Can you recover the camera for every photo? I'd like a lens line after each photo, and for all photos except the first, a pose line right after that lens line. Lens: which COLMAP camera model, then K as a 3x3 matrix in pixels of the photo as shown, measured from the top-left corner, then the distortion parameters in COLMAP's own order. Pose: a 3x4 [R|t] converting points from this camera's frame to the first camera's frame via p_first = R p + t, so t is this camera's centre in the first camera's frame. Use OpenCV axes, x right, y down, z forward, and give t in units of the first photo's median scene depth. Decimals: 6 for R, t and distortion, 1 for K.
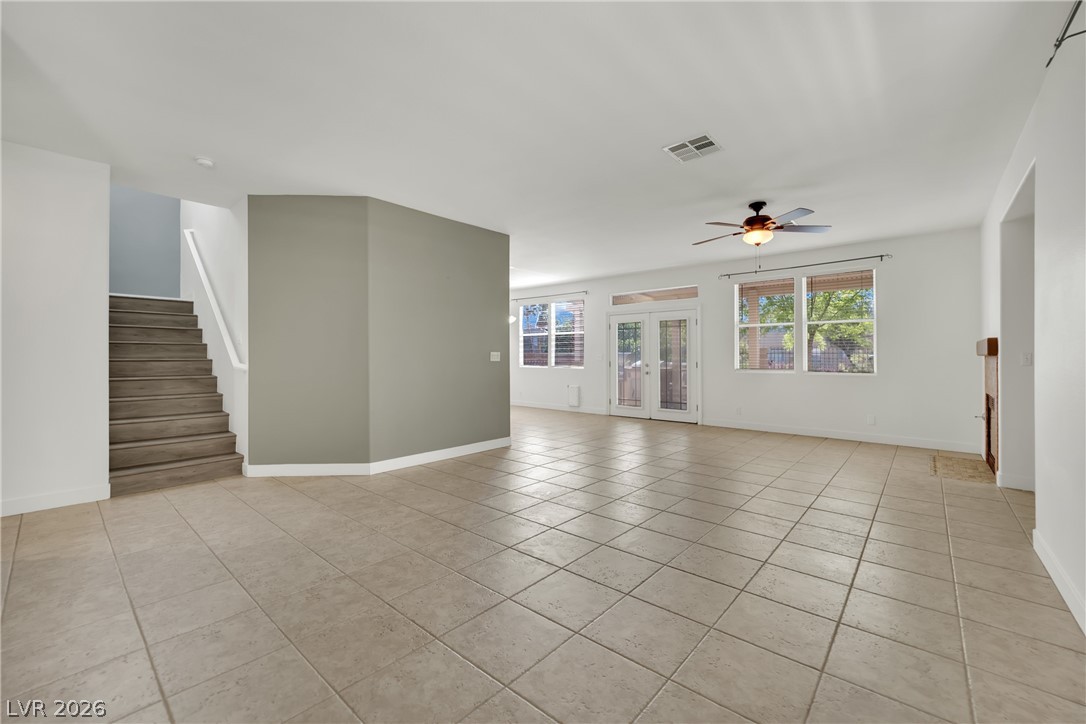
lens RADIAL K [[445.7, 0, 515.2], [0, 445.7, 364.9], [0, 0, 1]] dist [-0.019532, -0.001865]
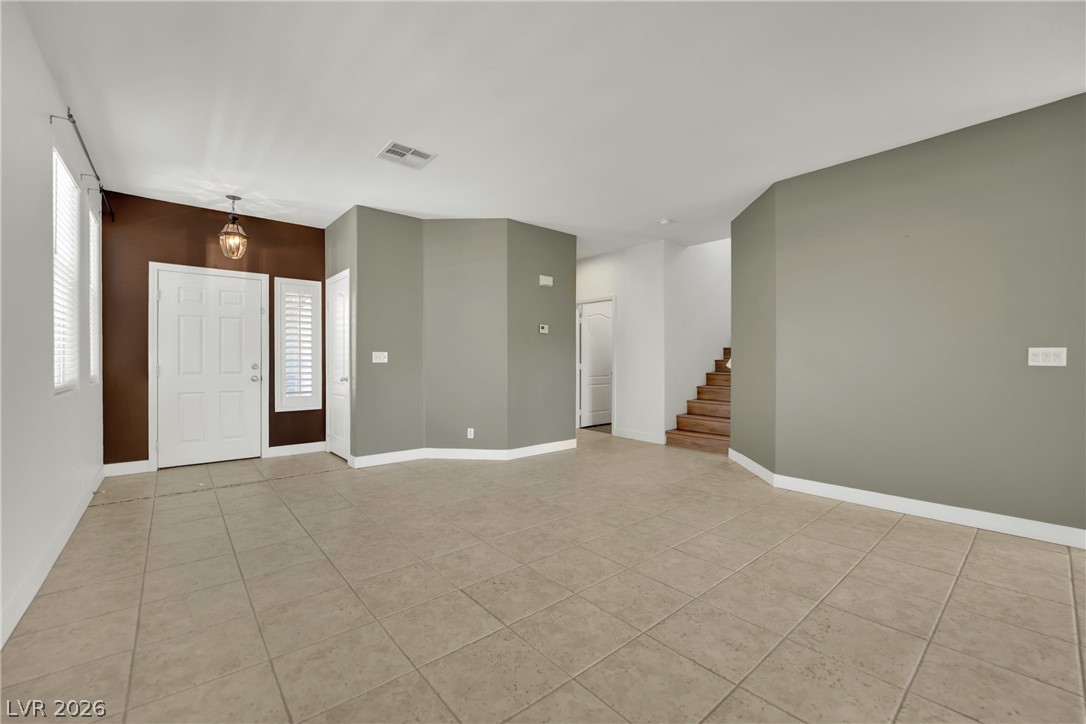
lens RADIAL K [[445.7, 0, 574.9], [0, 445.7, 369.3], [0, 0, 1]] dist [-0.019532, -0.001865]
pose [[-0.072180, 0.025159, -0.997074, 0.666750], [-0.015265, 0.999537, 0.026326, -0.012530], [0.997275, 0.017121, -0.071763, 0.712377]]
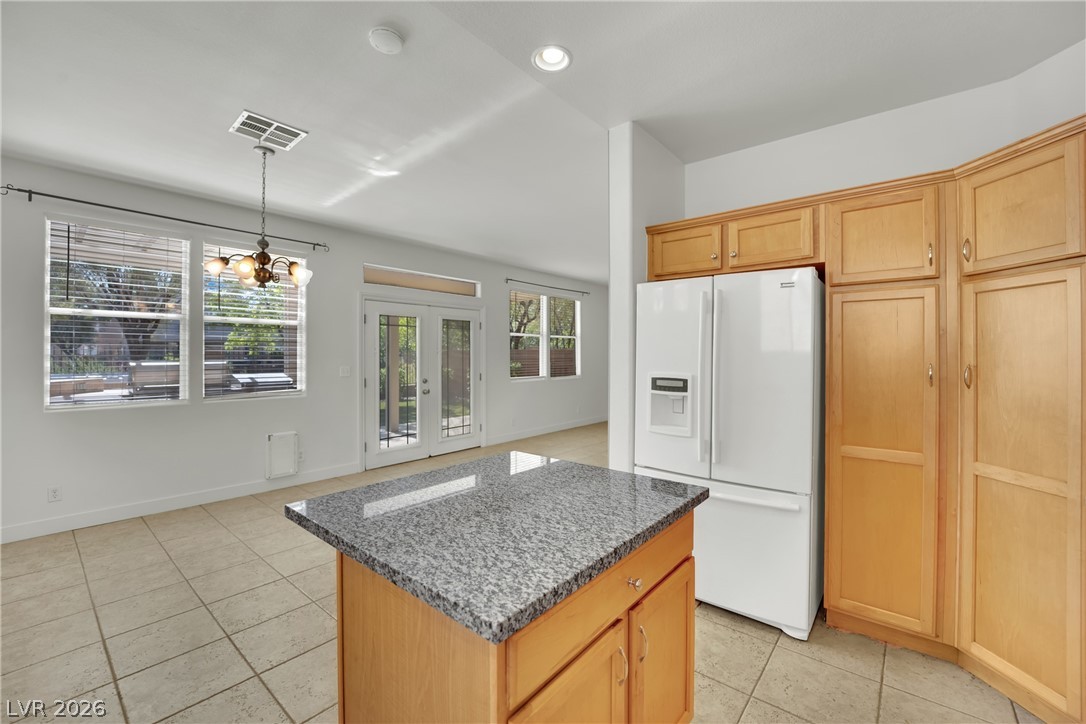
lens RADIAL K [[445.7, 0, 551.2], [0, 445.7, 358.9], [0, 0, 1]] dist [-0.019532, -0.001865]
pose [[-0.066498, -0.006742, 0.997764, -0.823025], [0.012346, 0.999895, 0.007579, -0.075131], [-0.997710, 0.012822, -0.066408, 1.717609]]
